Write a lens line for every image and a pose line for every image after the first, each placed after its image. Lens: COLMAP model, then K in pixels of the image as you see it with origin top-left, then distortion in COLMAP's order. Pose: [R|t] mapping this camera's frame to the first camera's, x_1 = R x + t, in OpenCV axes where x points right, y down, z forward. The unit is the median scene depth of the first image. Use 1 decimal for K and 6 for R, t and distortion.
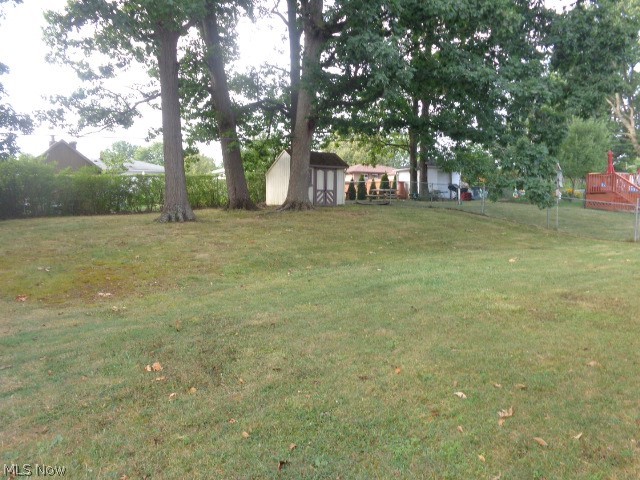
lens RADIAL K [[482.8, 0, 318.0], [0, 482.8, 236.8], [0, 0, 1]] dist [-0.005650, 0.006595]
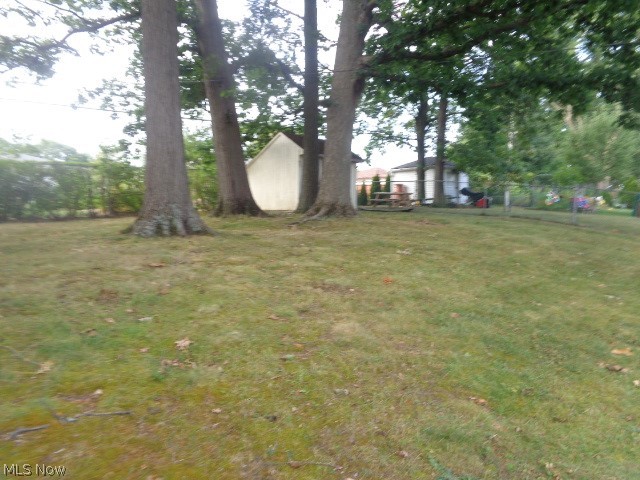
lens RADIAL K [[482.8, 0, 322.3], [0, 482.8, 242.9], [0, 0, 1]] dist [-0.005650, 0.006595]
pose [[0.978686, -0.003292, 0.205334, -0.187400], [0.005073, 0.999954, -0.008150, -0.013966], [-0.205298, 0.009018, 0.978658, 0.350325]]
